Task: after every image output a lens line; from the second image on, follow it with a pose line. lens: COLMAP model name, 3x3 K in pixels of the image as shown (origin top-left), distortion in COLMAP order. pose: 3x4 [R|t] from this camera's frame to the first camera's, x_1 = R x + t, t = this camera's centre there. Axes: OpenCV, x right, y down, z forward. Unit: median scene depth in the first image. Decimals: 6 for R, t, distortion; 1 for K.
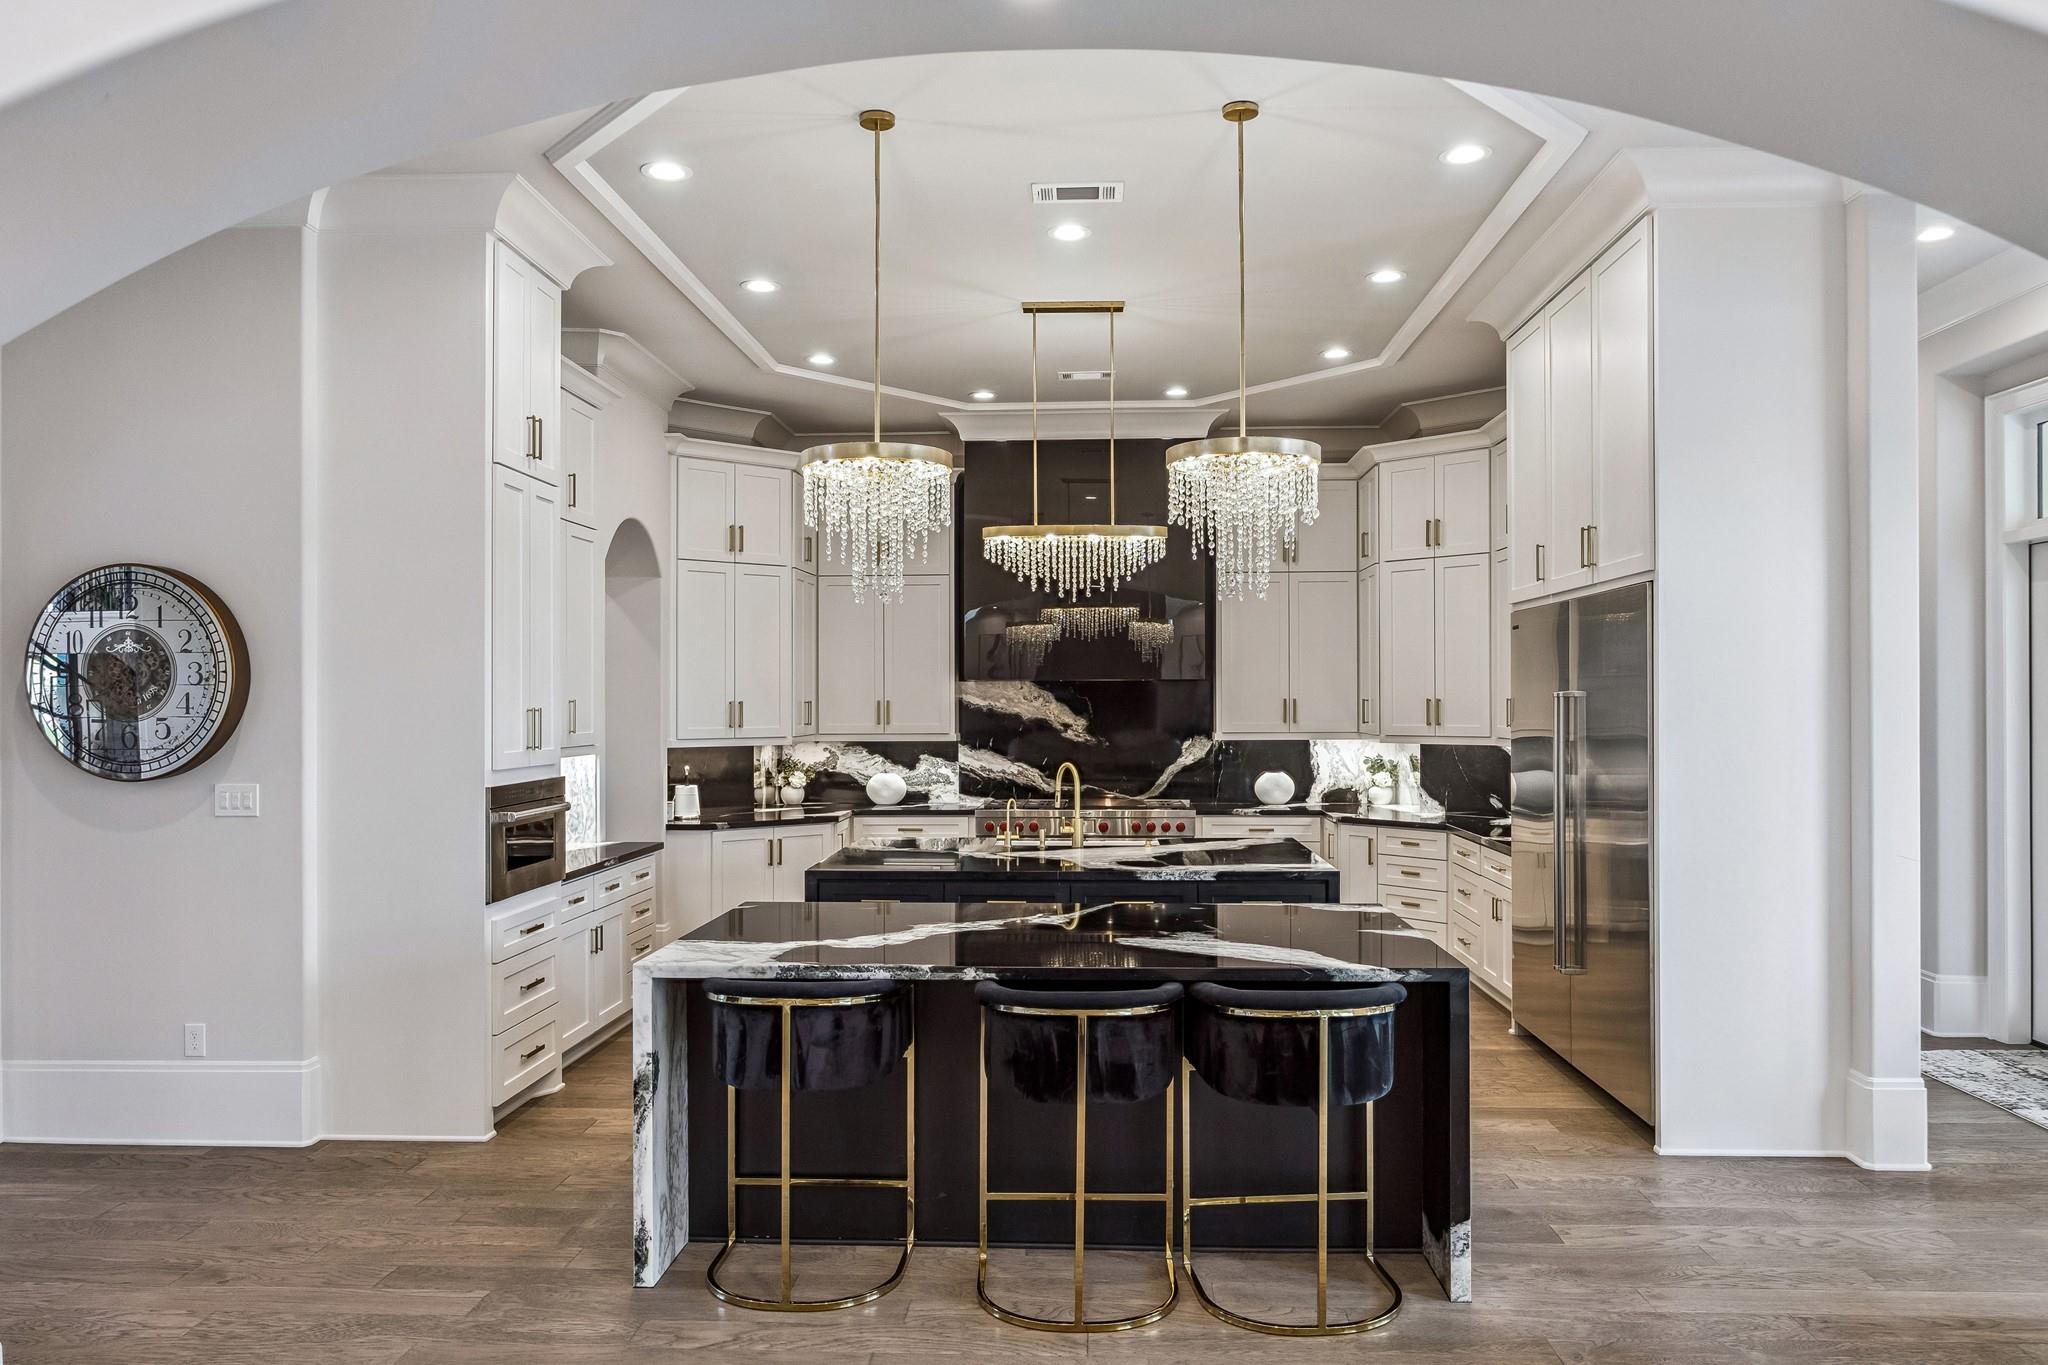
lens RADIAL K [[1433.9, 0, 1030.0], [0, 1433.9, 697.8], [0, 0, 1]] dist [-0.006820, 0.000111]
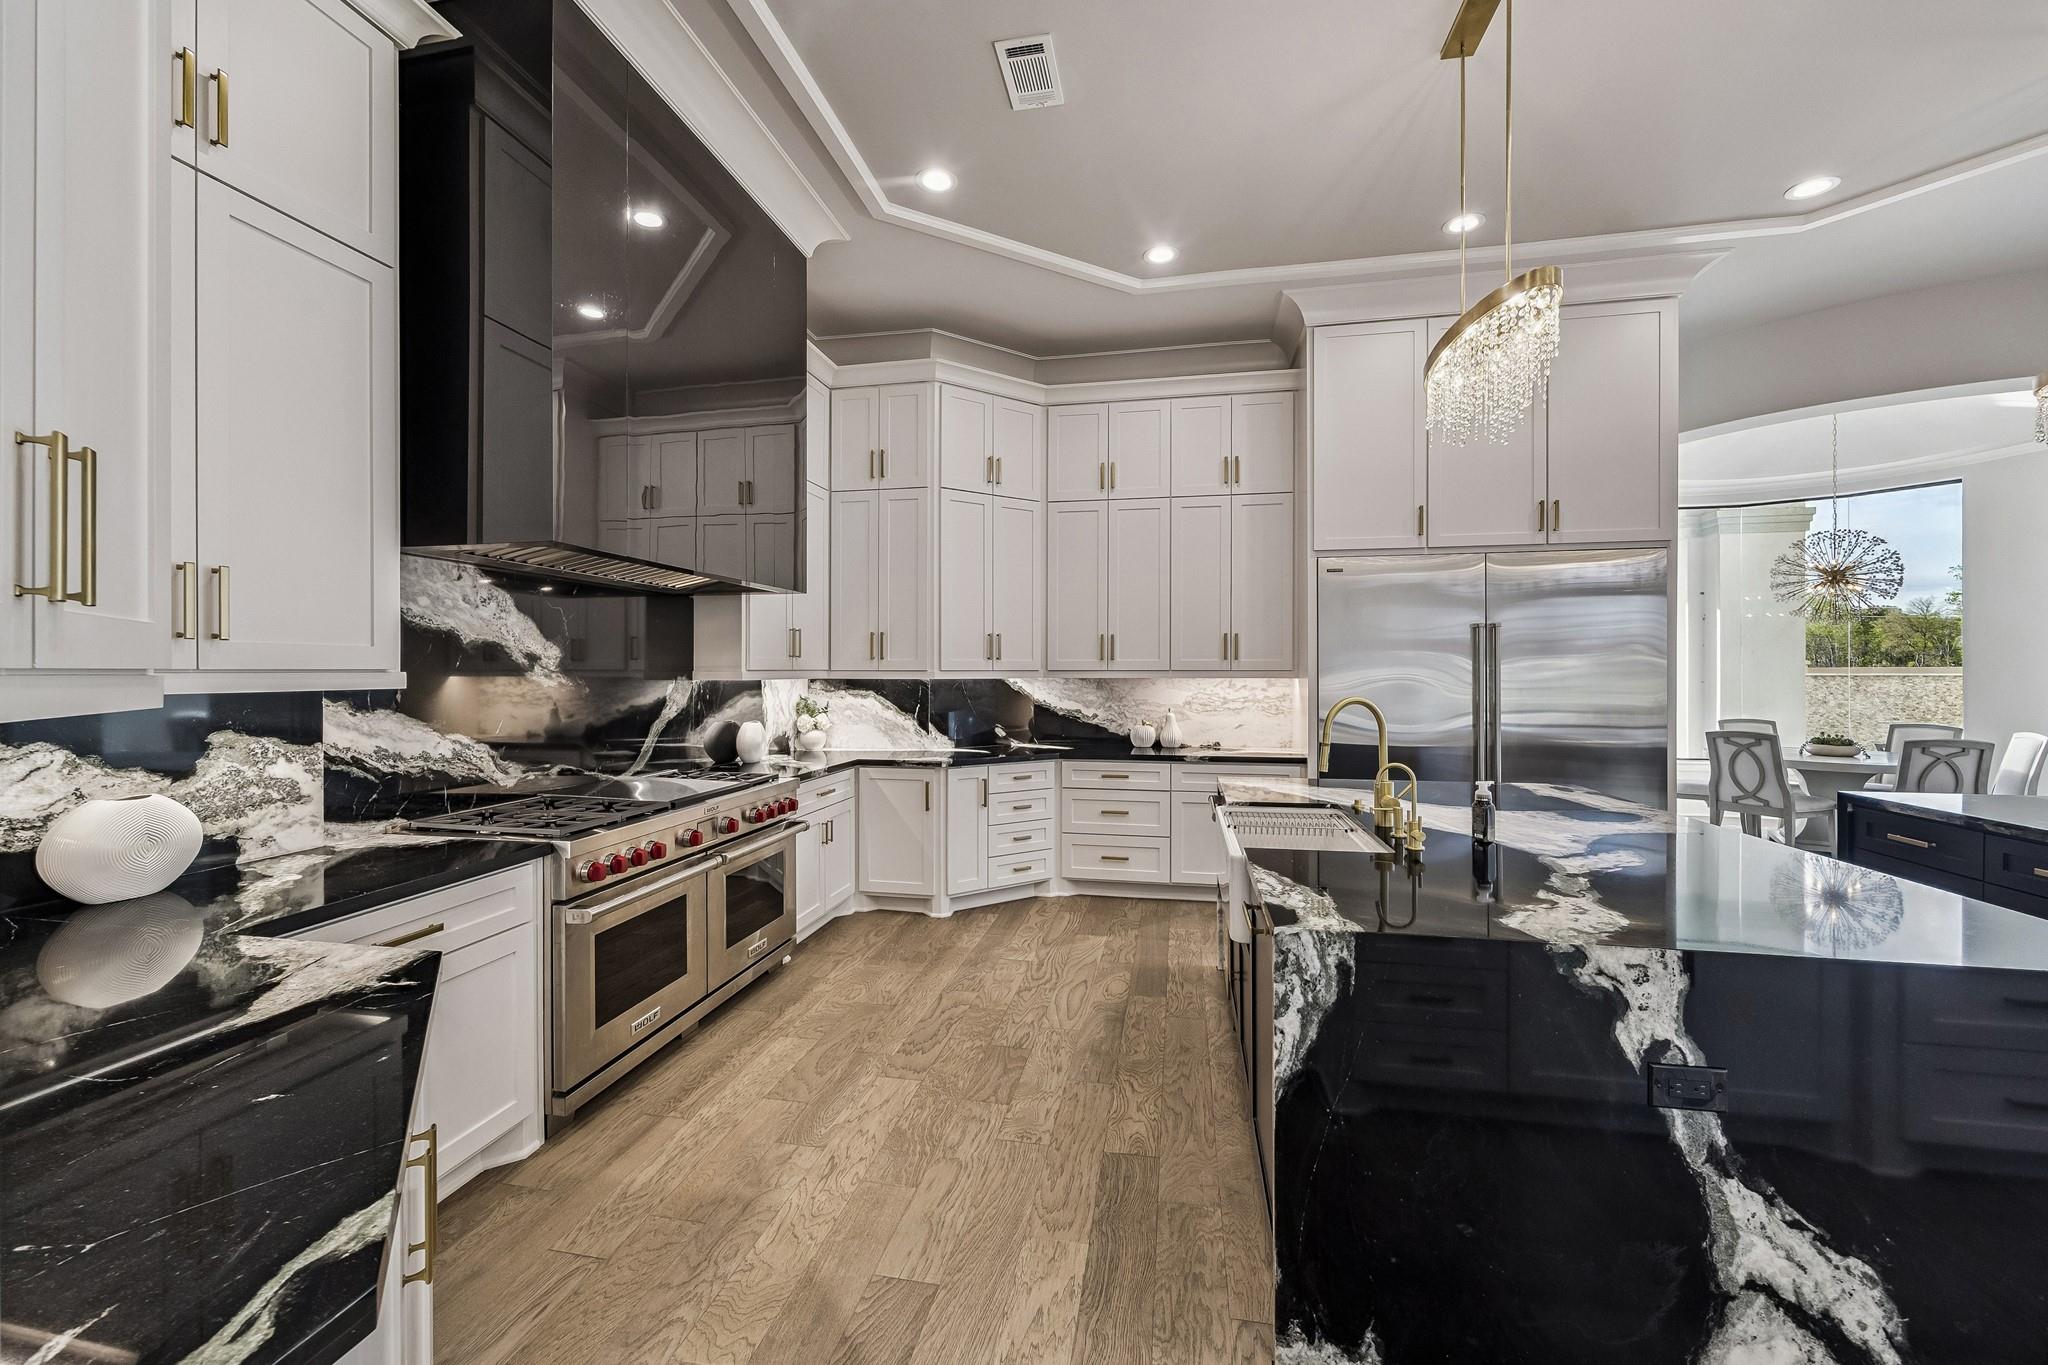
lens RADIAL K [[796.5, 0, 1004.2], [0, 796.5, 670.2], [0, 0, 1]] dist [0.001874, 0.000516]
pose [[0.162115, 0.004465, 0.986762, -0.241119], [-0.002528, 0.999988, -0.004110, 0.024864], [-0.986769, -0.001829, 0.162124, 0.782993]]
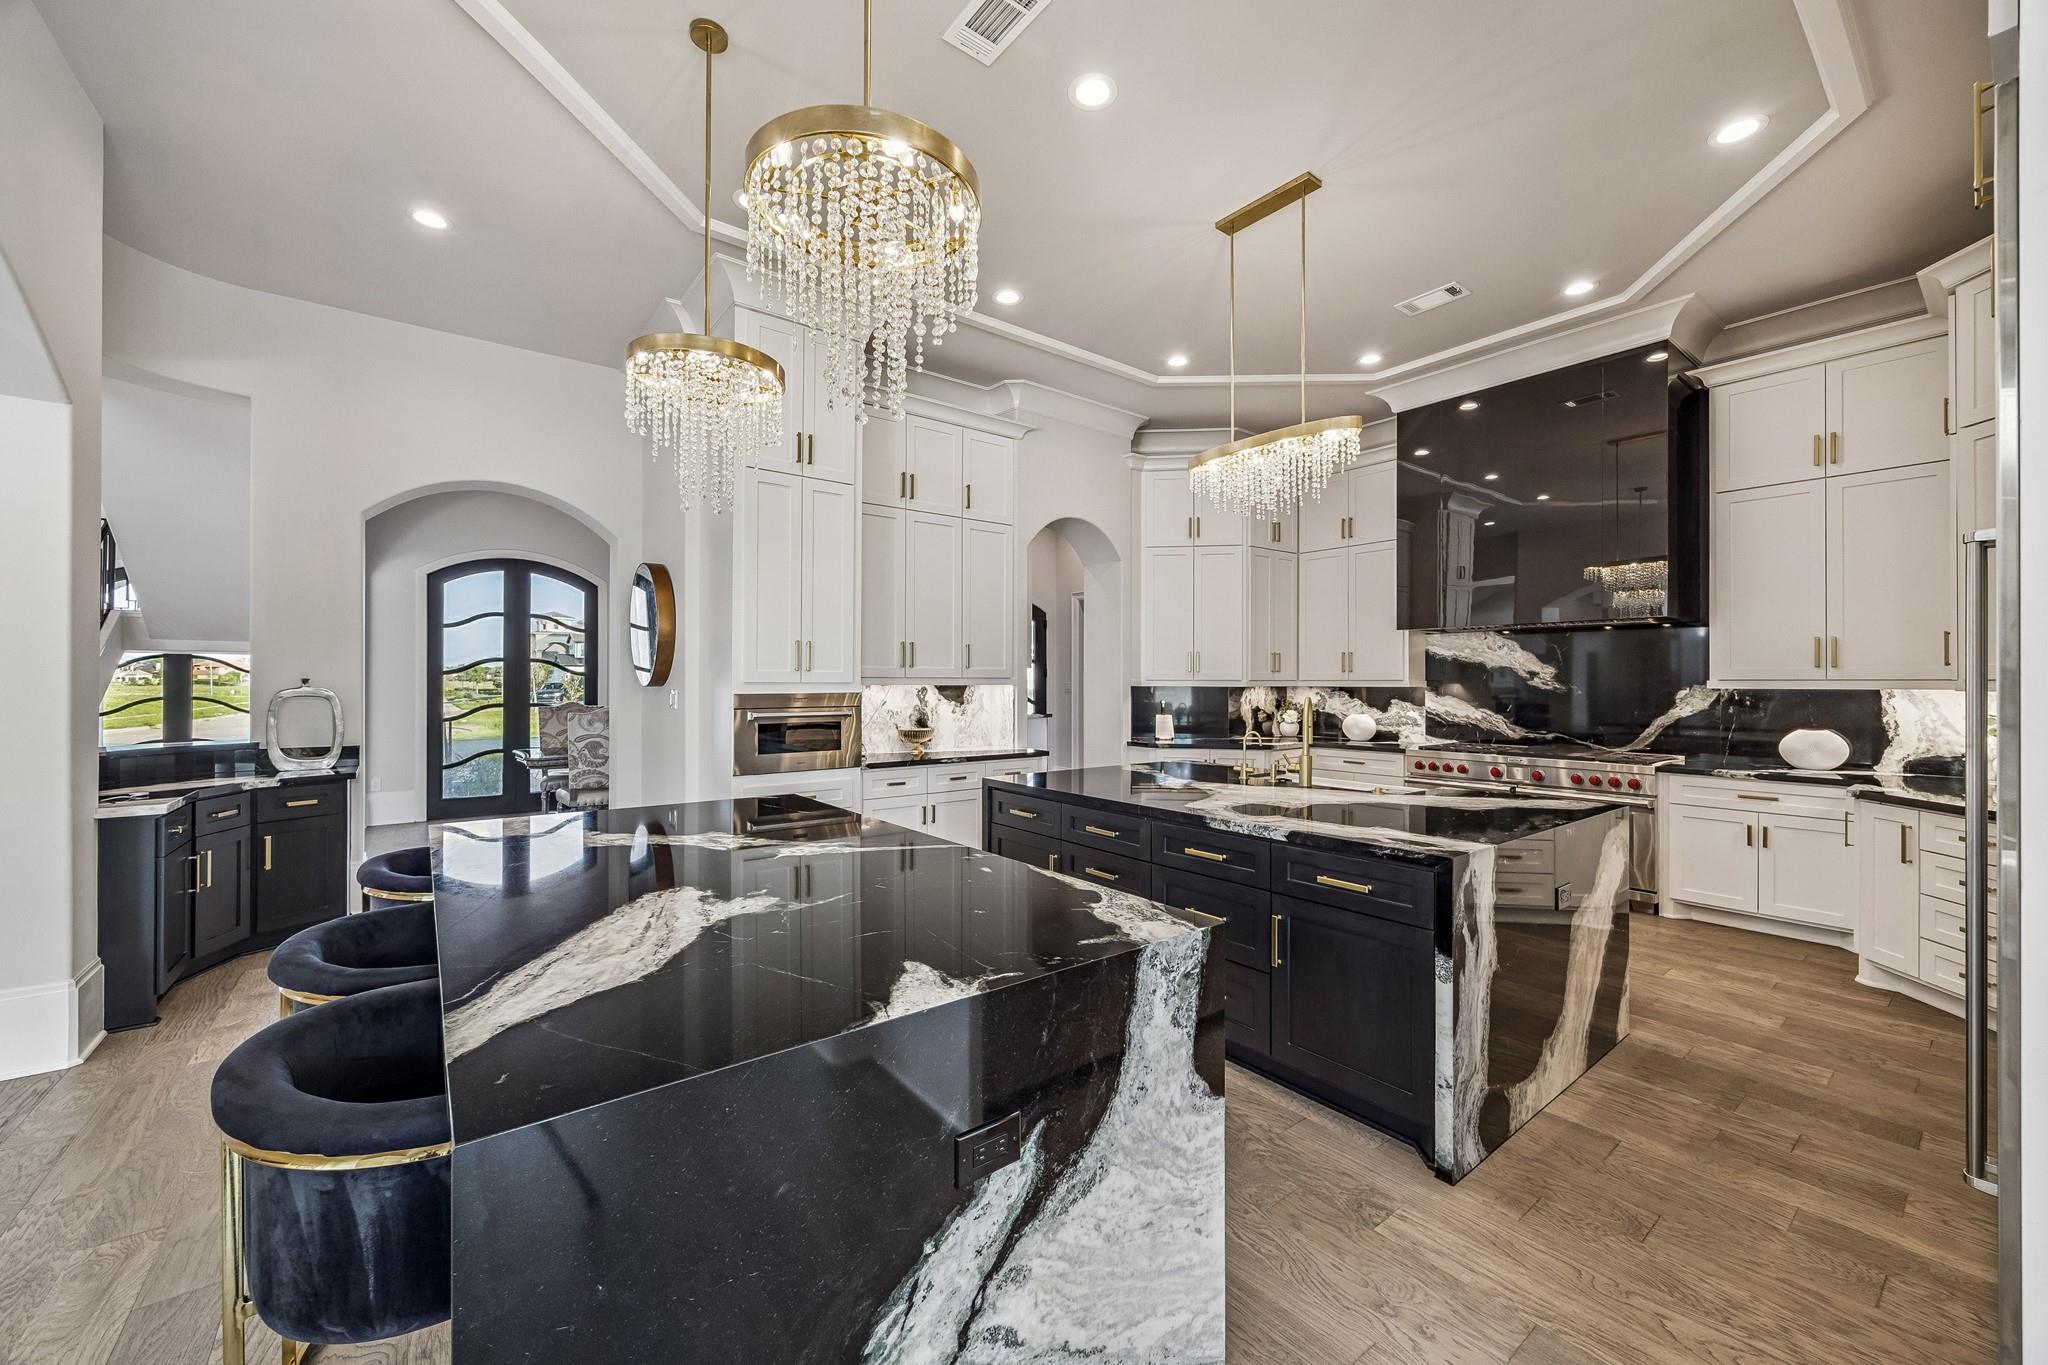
lens RADIAL K [[796.5, 0, 1035.6], [0, 796.5, 680.1], [0, 0, 1]] dist [0.001874, 0.000516]
pose [[0.655629, 0.003511, -0.755075, 0.221281], [-0.001934, 0.999994, 0.002971, 0.023177], [0.755081, -0.000488, 0.655631, 0.368639]]
